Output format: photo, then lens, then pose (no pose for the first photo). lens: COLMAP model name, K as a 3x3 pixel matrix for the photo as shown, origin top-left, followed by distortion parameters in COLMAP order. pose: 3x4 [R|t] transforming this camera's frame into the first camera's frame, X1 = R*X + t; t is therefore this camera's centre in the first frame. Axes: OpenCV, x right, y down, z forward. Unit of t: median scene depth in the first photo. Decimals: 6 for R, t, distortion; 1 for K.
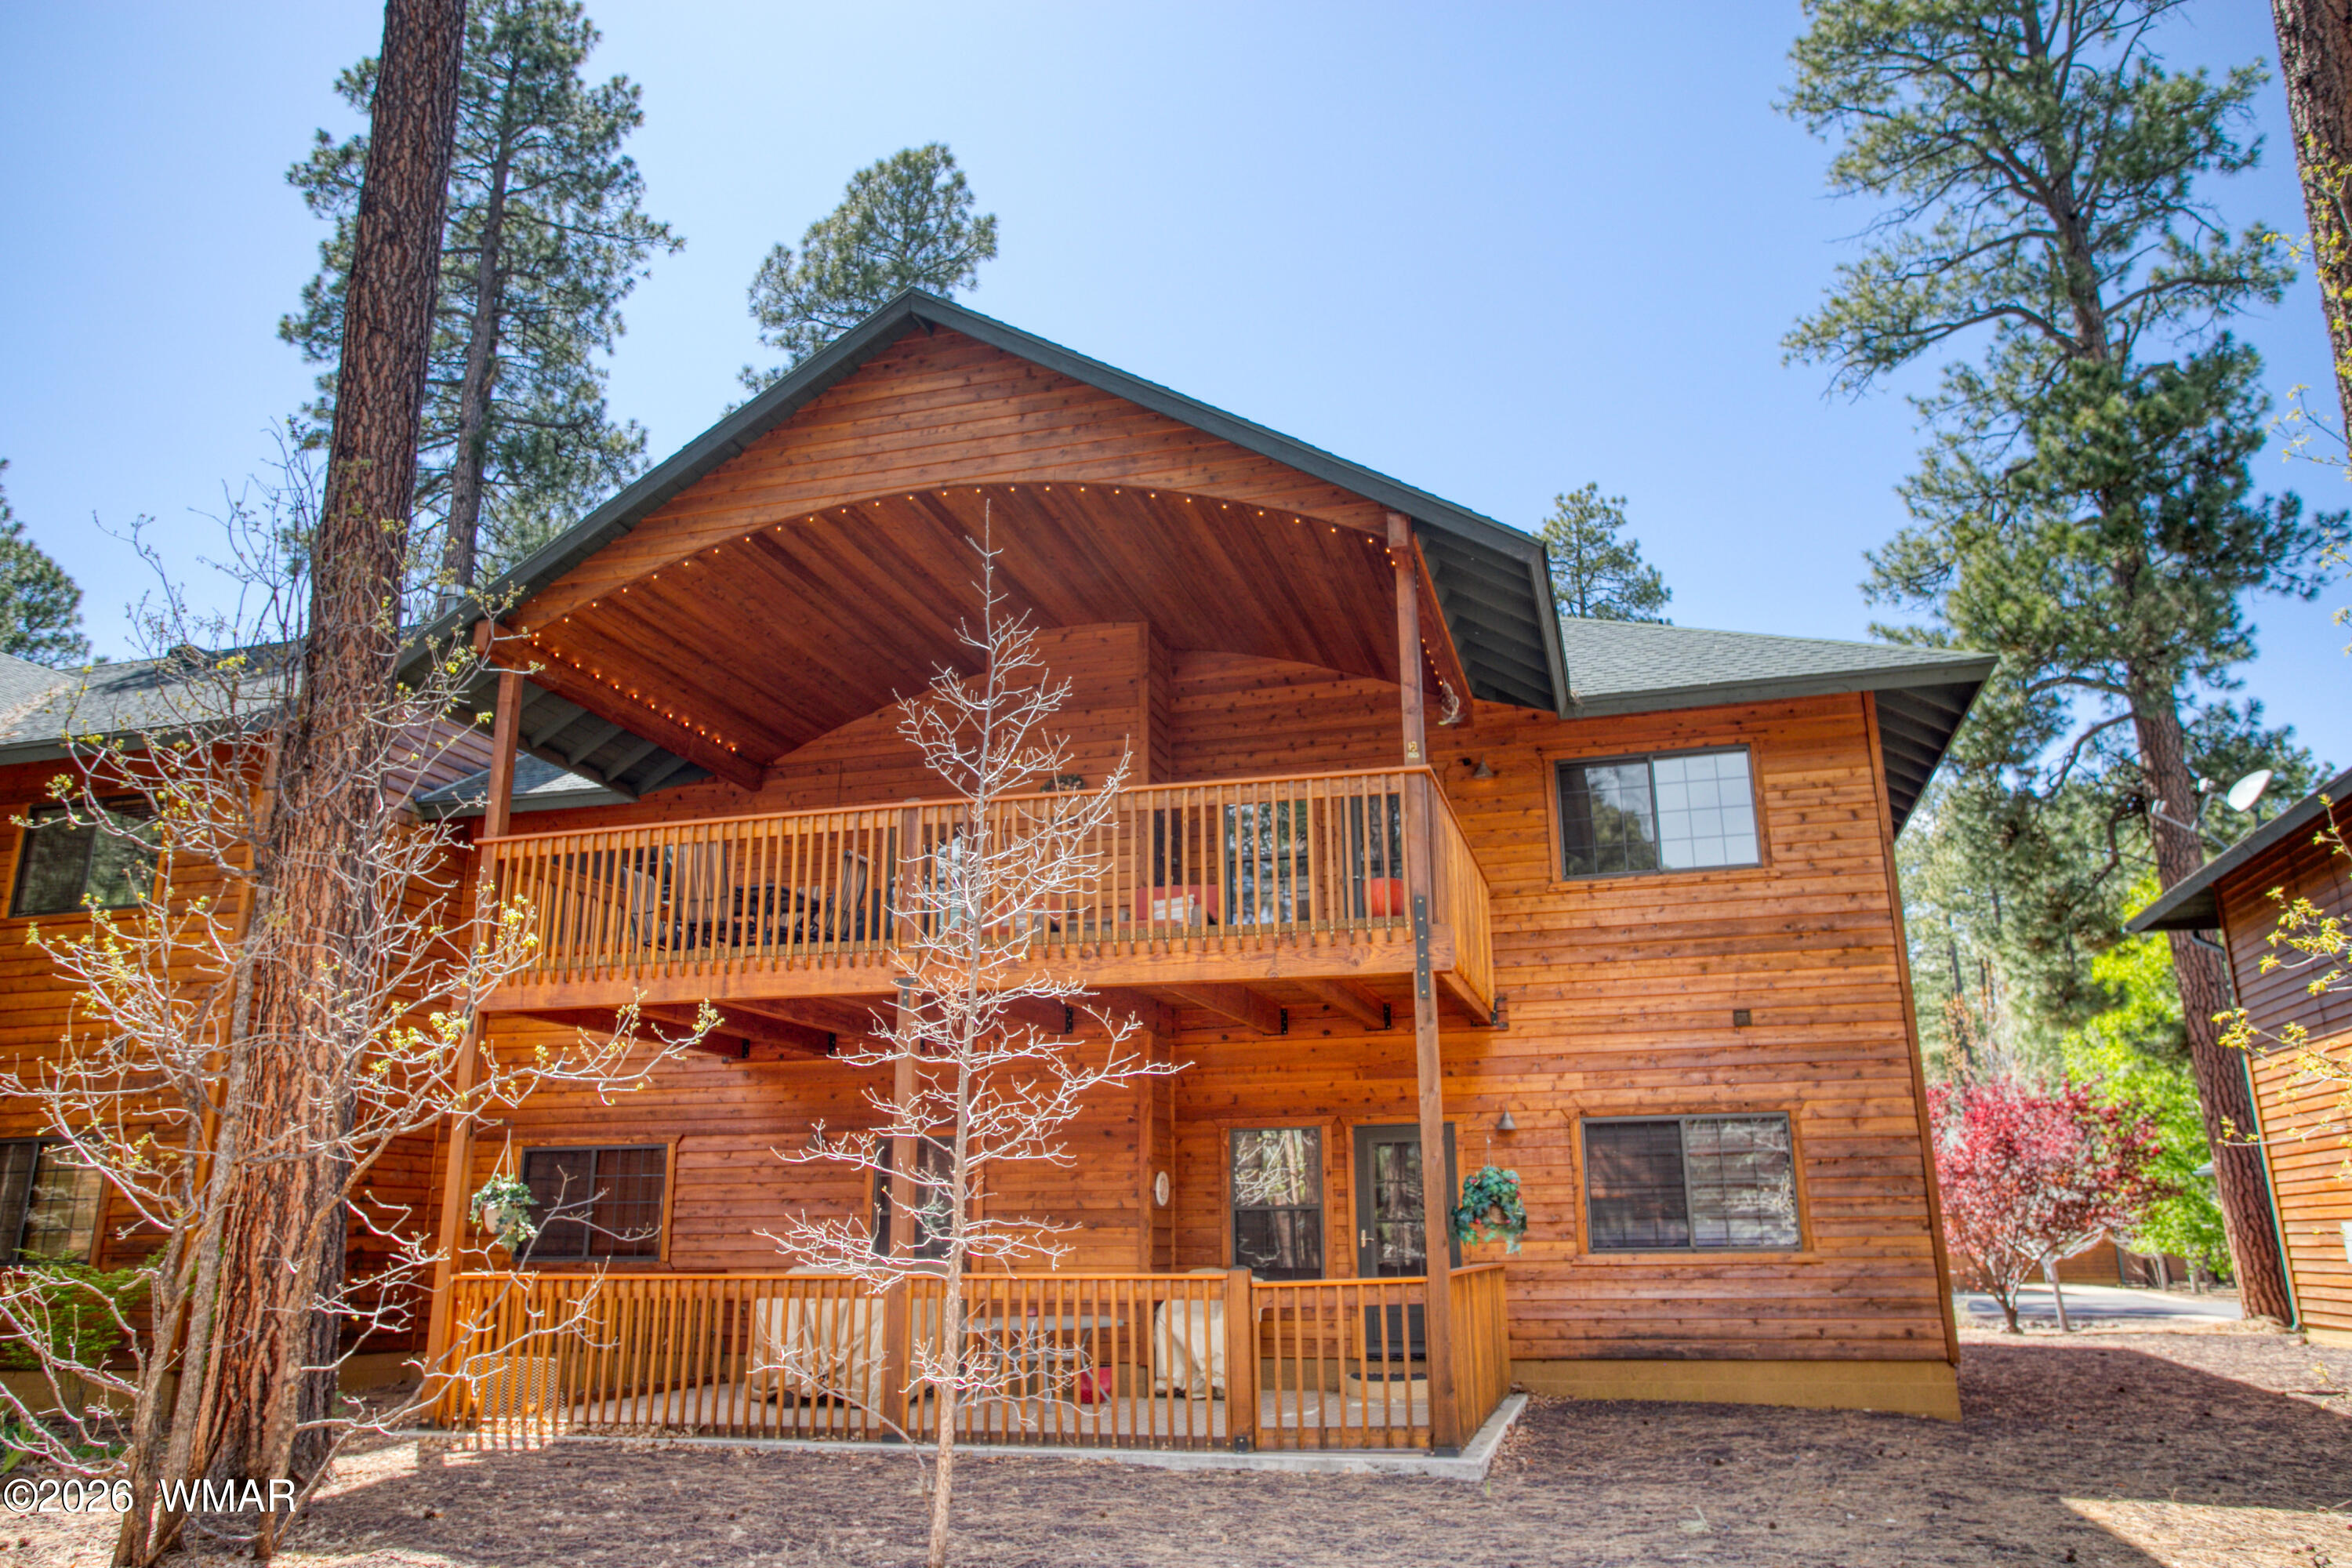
lens RADIAL K [[1704.5, 0, 1175.8], [0, 1704.5, 777.4], [0, 0, 1]] dist [-0.035882, 0.007384]
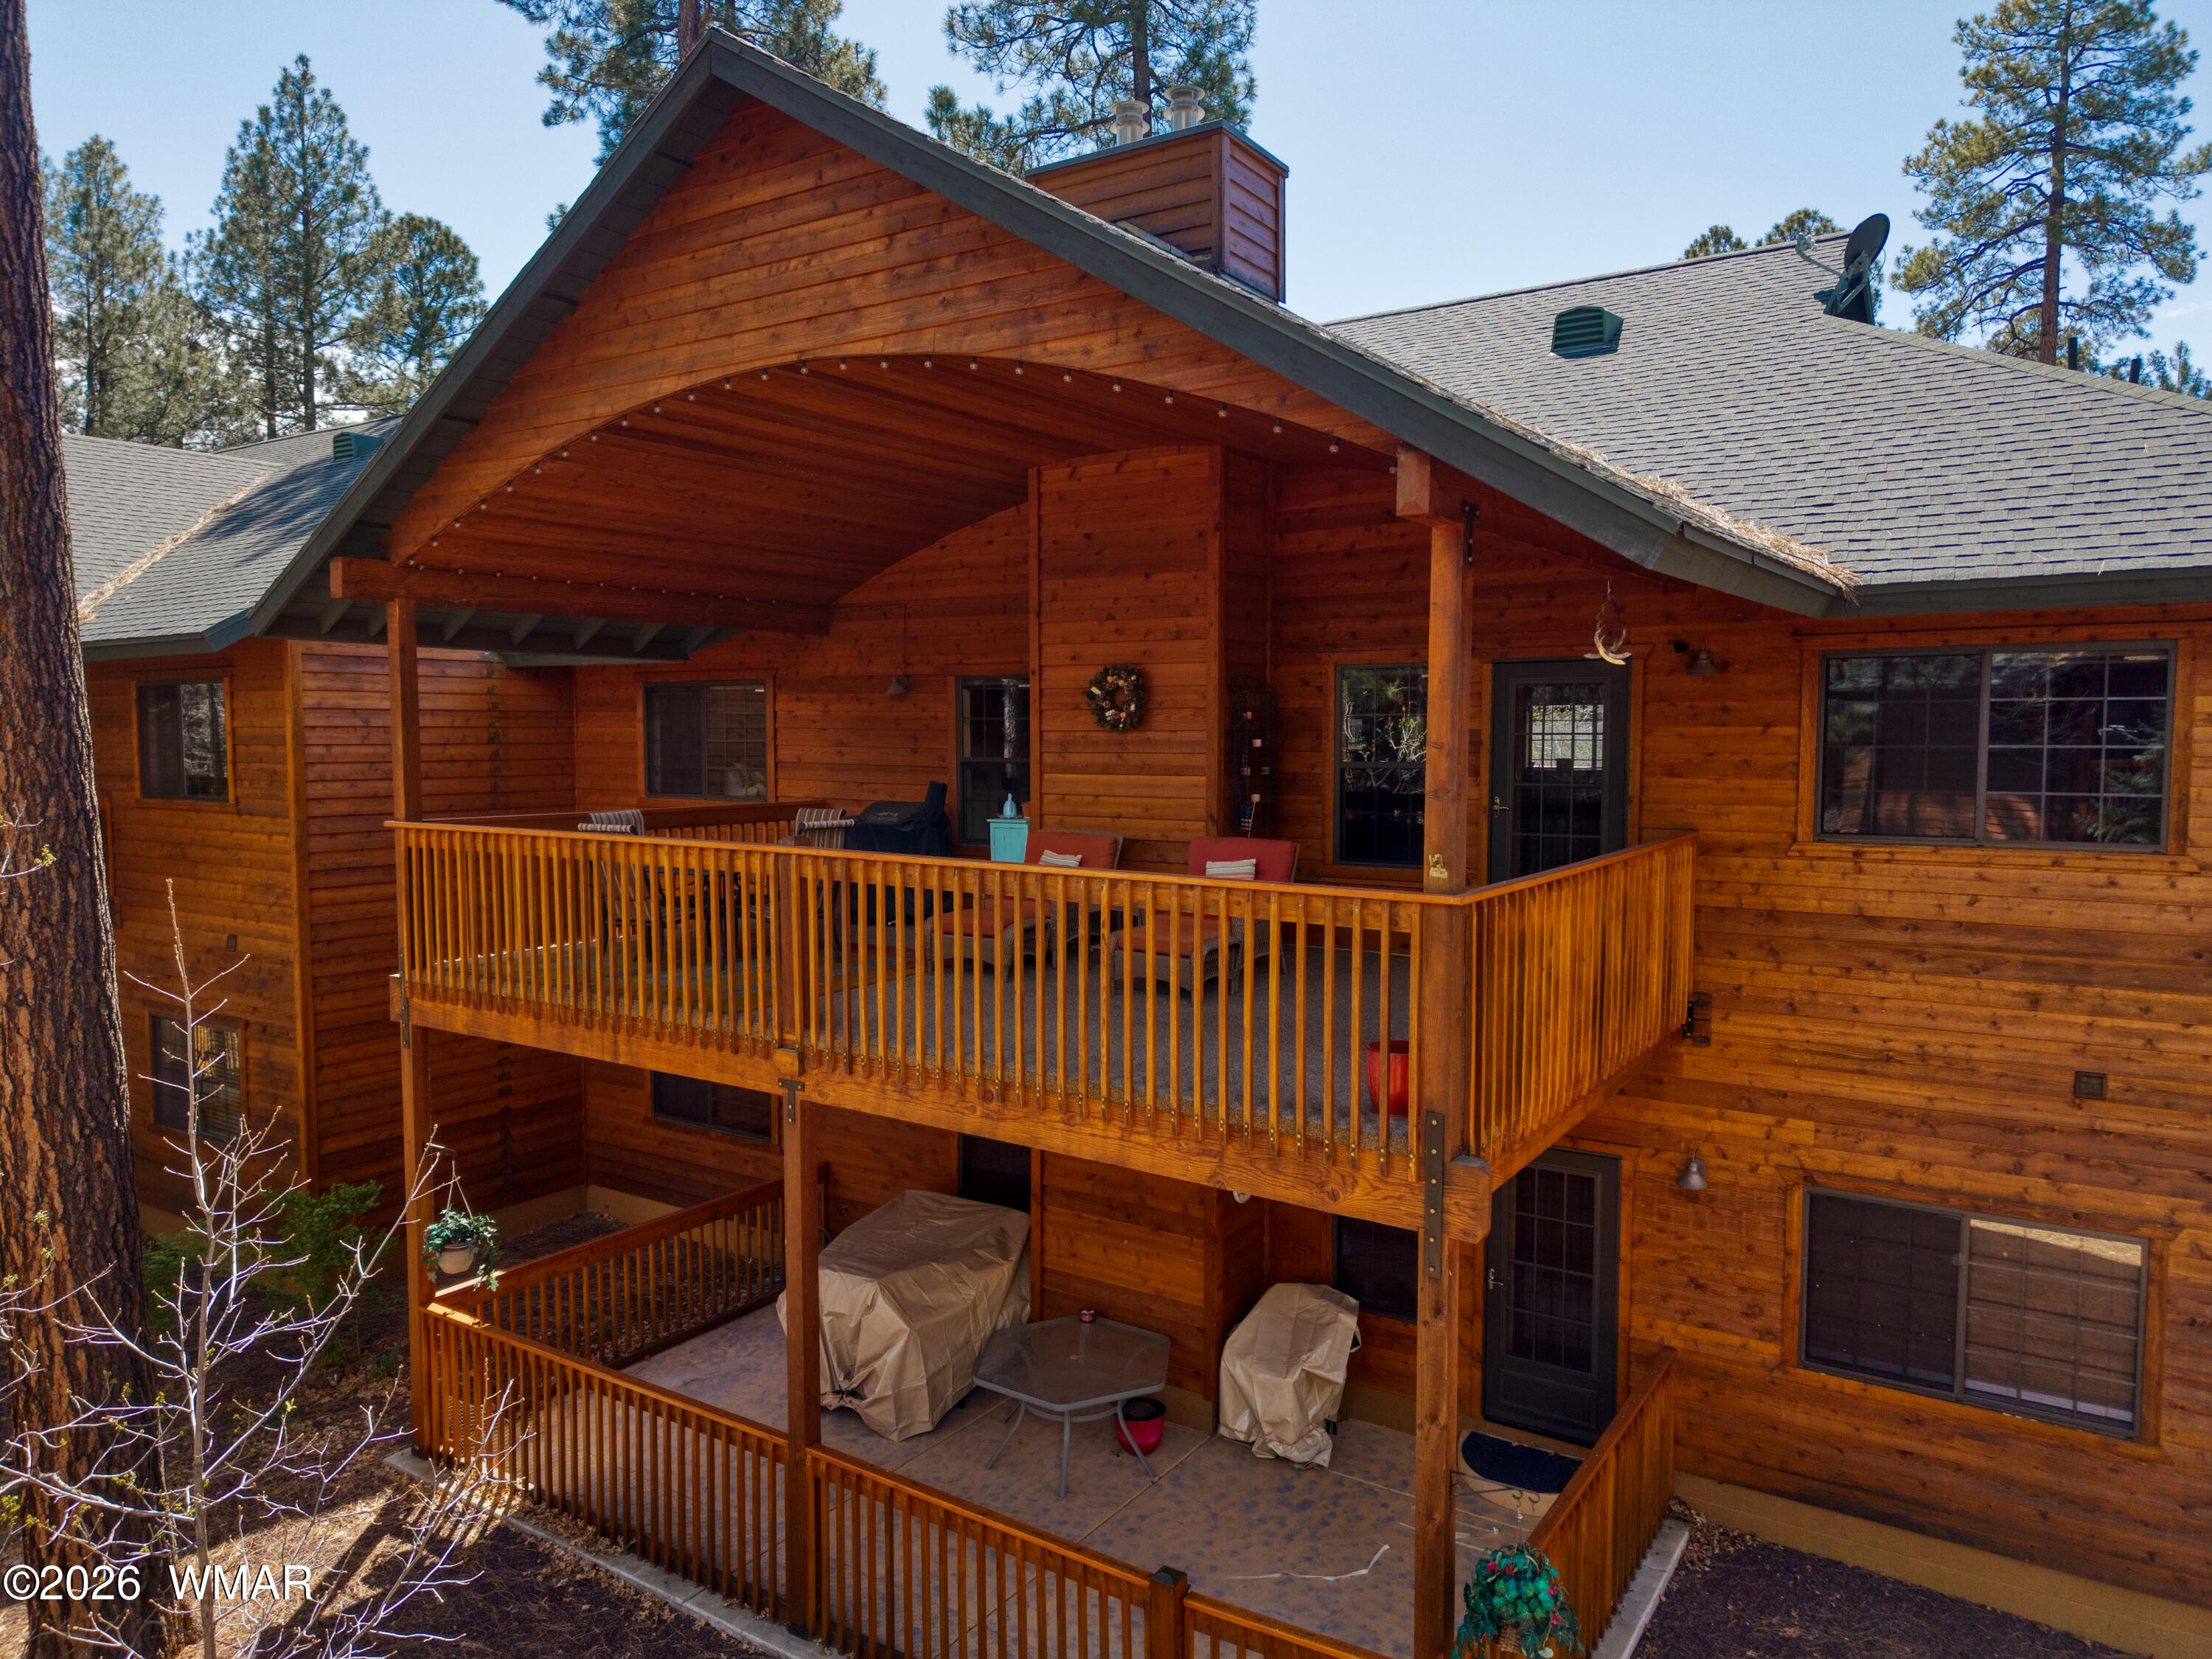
lens RADIAL K [[1496.1, 0, 1102.7], [0, 1496.1, 832.7], [0, 0, 1]] dist [0.018305, -0.016386]
pose [[0.948832, 0.029783, -0.314374, 0.157465], [0.081487, 0.938733, 0.334873, -0.172942], [0.305087, -0.343356, 0.888273, 0.418598]]
